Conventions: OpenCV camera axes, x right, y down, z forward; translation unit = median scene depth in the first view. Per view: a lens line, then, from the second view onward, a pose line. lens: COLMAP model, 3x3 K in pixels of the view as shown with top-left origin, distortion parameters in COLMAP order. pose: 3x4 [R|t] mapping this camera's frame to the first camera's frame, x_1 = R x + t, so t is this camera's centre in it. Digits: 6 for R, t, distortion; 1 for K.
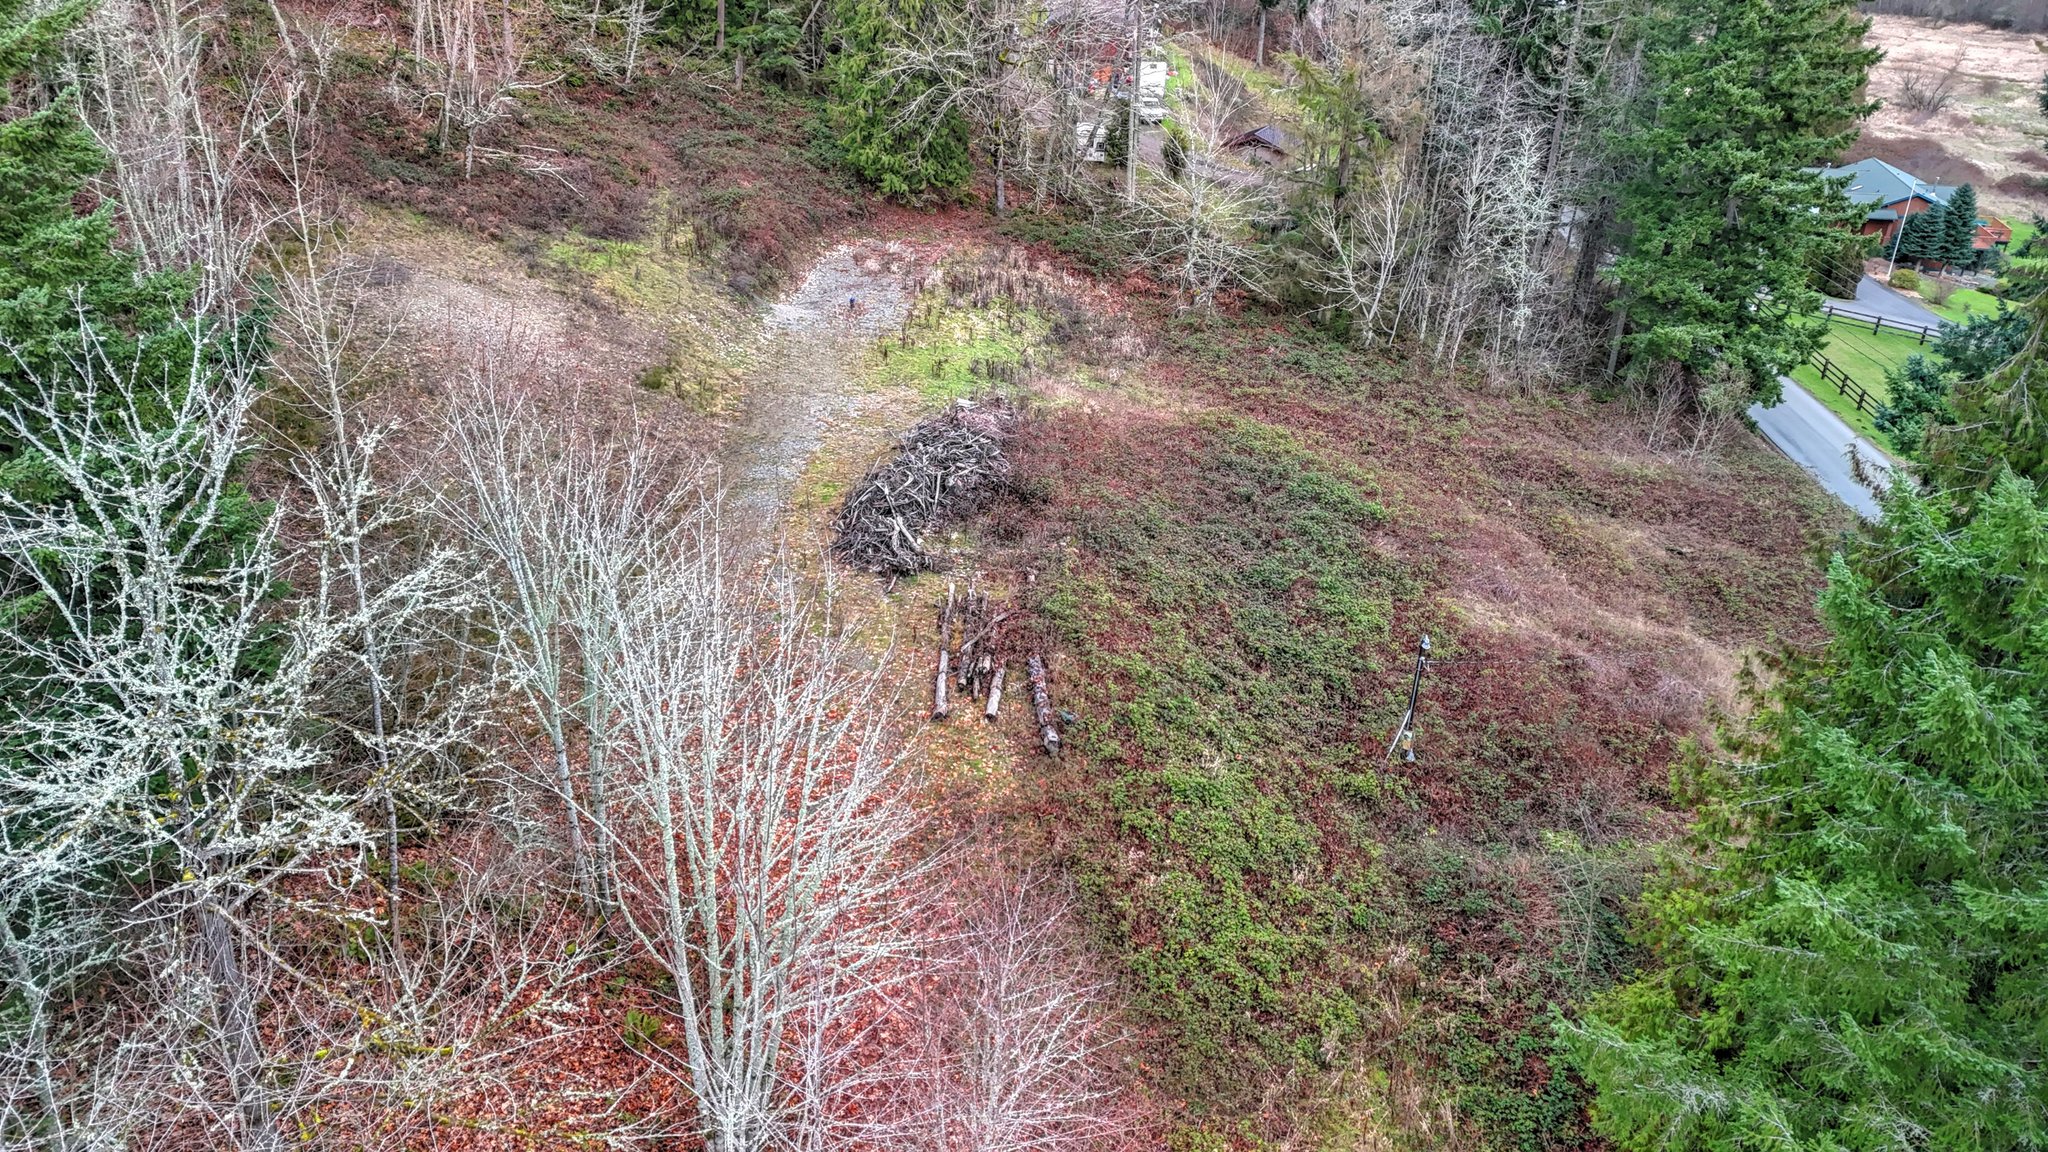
lens RADIAL K [[1587.6, 0, 1031.3], [0, 1587.6, 568.5], [0, 0, 1]] dist [0.069145, -0.088386]
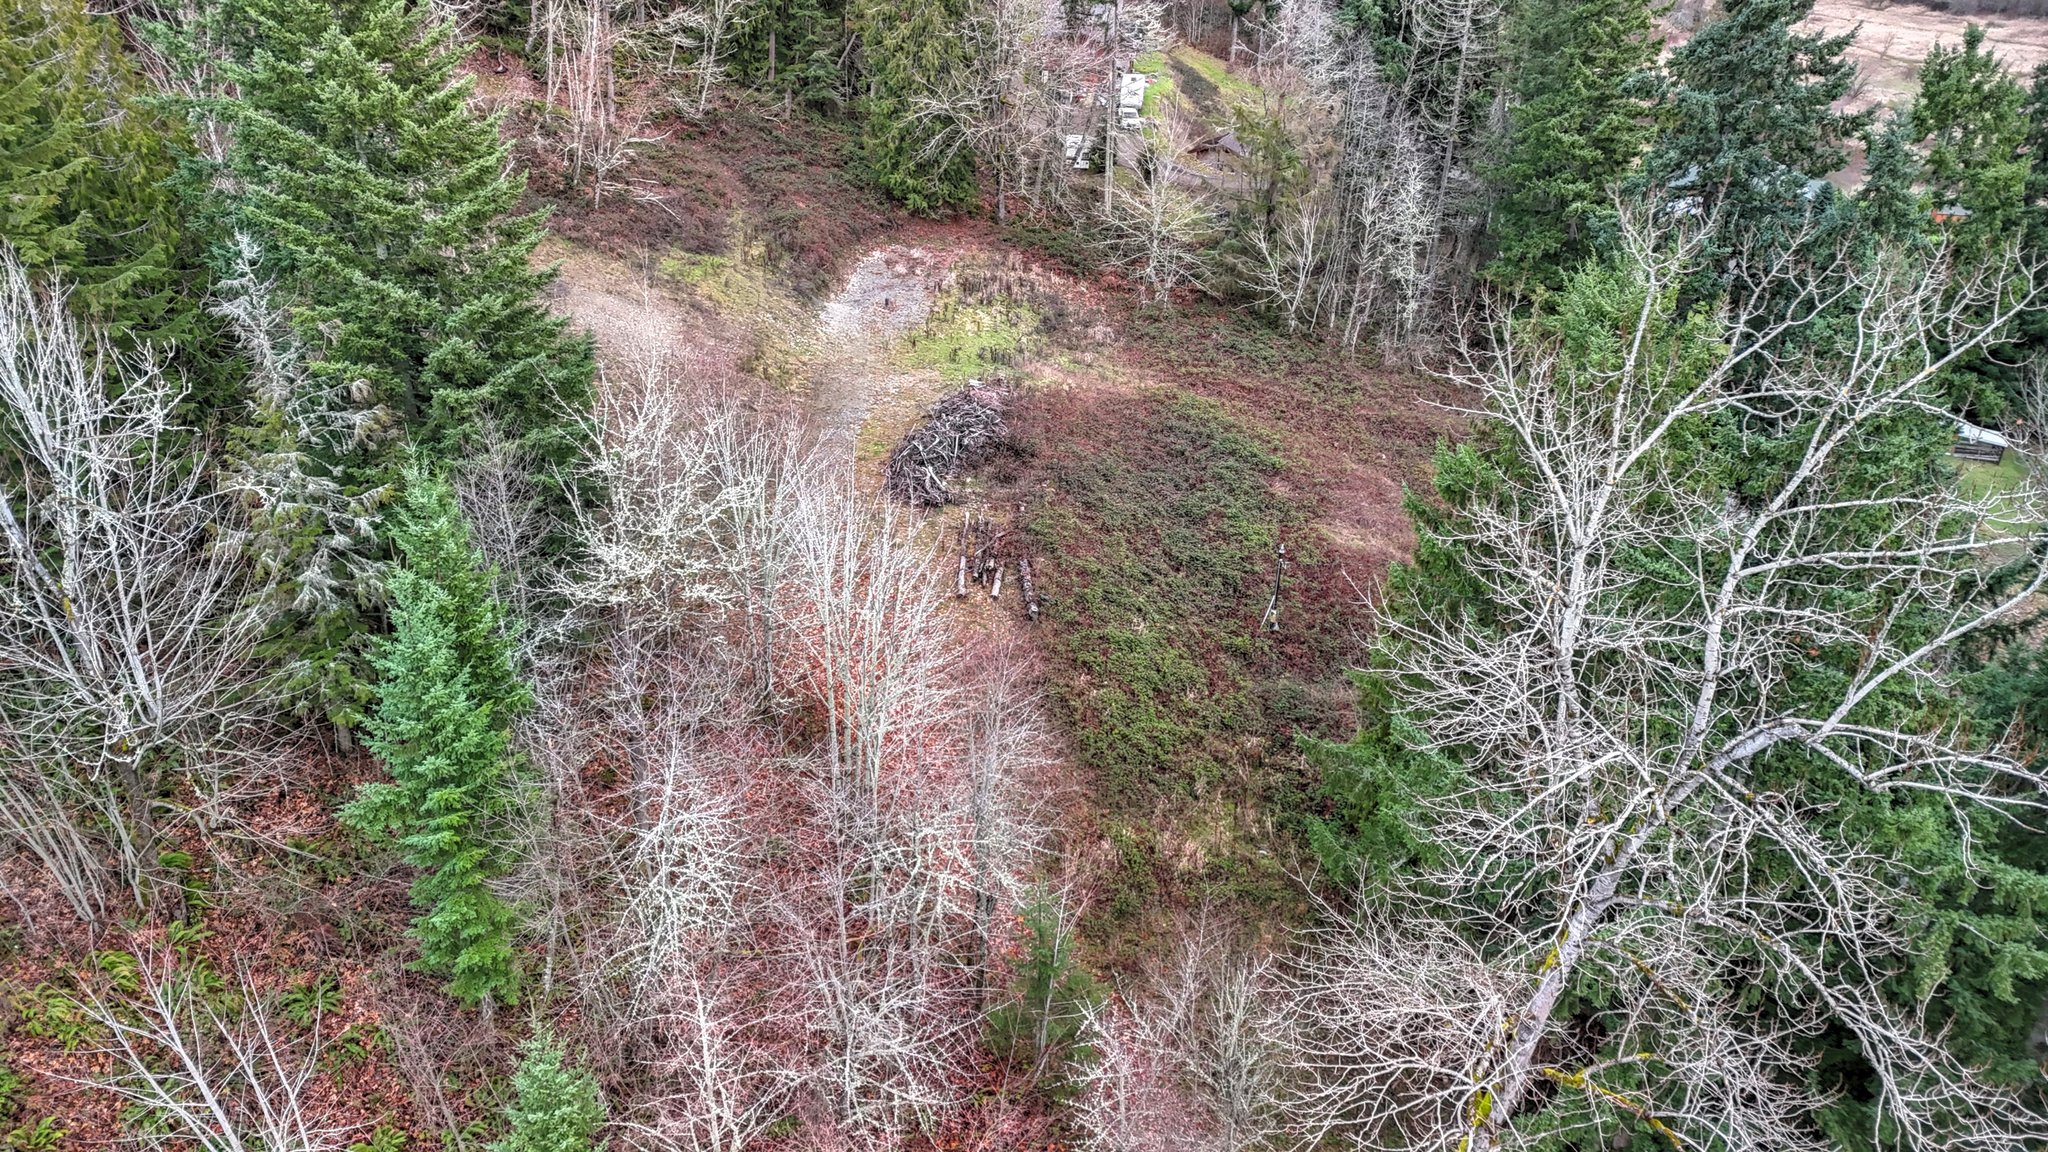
lens RADIAL K [[1587.6, 0, 1016.1], [0, 1587.6, 580.2], [0, 0, 1]] dist [0.069145, -0.088386]
pose [[0.999943, 0.001105, -0.010641, 0.007084], [-0.000712, 0.999319, 0.036882, 0.012681], [0.010675, -0.036872, 0.999263, -0.318898]]
